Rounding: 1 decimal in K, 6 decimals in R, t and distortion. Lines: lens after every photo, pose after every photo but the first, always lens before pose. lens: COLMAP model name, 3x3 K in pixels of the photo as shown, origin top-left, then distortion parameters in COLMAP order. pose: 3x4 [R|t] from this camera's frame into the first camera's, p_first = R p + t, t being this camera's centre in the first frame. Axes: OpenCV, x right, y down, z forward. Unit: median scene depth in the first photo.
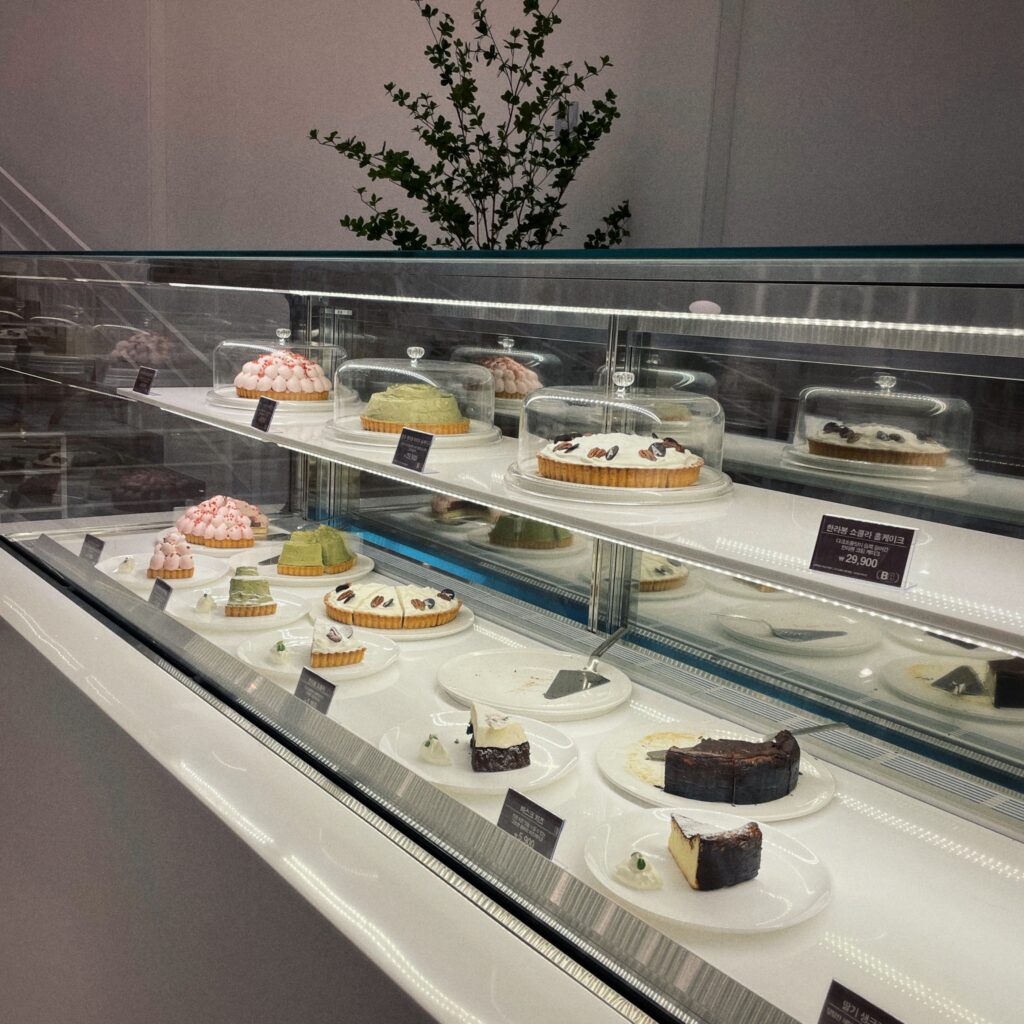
lens RADIAL K [[1072.6, 0, 512.0], [0, 1072.6, 512.0], [0, 0, 1]] dist [0.010943, -0.004495]
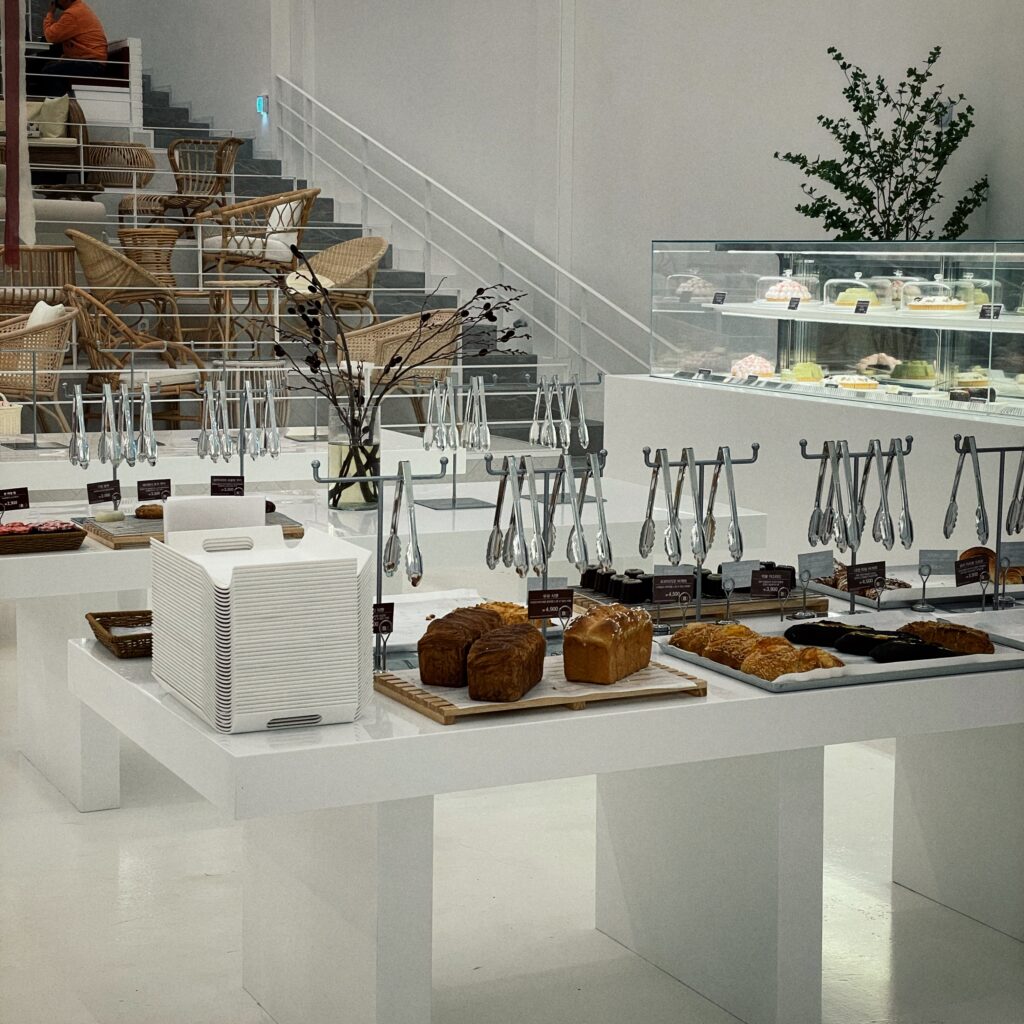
lens RADIAL K [[1951.3, 0, 512.0], [0, 1951.3, 512.0], [0, 0, 1]] dist [0.087322, 0.025599]
pose [[0.978255, -0.018169, -0.206607, 0.025191], [0.004906, 0.997904, -0.064529, 0.344640], [0.207346, 0.062113, 0.976294, -1.778234]]
